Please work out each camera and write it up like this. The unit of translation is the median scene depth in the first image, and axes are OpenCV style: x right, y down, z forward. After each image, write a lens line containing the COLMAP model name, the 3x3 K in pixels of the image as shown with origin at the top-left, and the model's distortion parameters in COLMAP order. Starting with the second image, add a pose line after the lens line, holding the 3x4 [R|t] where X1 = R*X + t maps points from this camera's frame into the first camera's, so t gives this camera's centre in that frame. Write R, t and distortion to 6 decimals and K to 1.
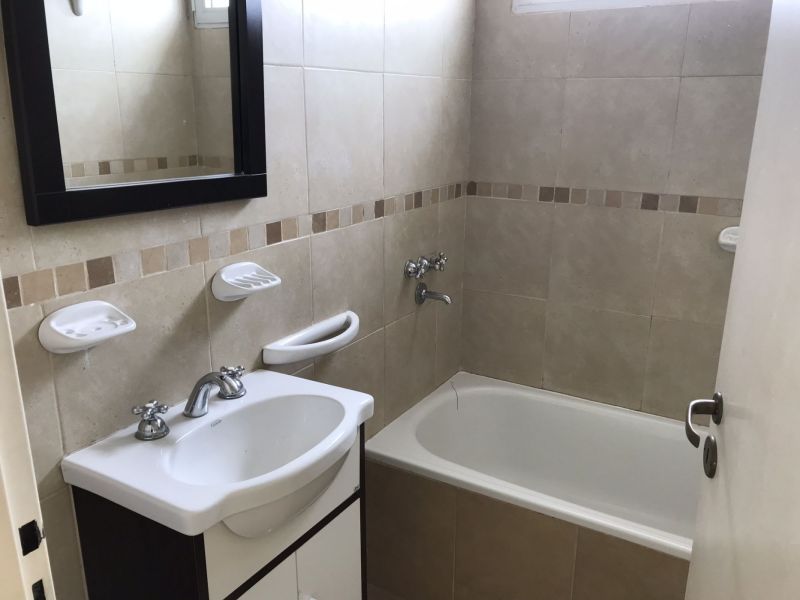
lens RADIAL K [[658.2, 0, 403.1], [0, 658.2, 299.2], [0, 0, 1]] dist [0.075288, -0.154332]
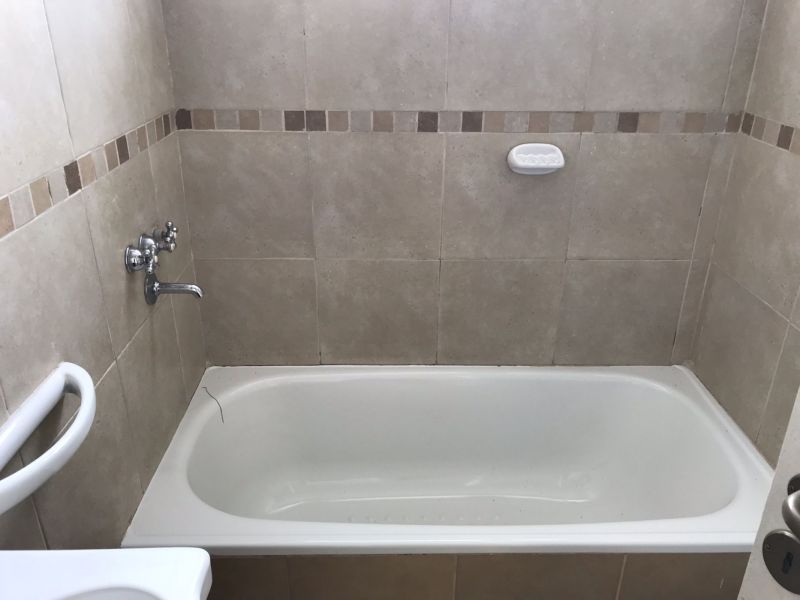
lens RADIAL K [[658.2, 0, 403.1], [0, 658.2, 299.2], [0, 0, 1]] dist [0.075288, -0.154332]
pose [[0.857266, -0.214759, 0.467946, -0.072681], [0.146283, 0.972994, 0.178559, -0.081996], [-0.493655, -0.084620, 0.865531, 0.290690]]
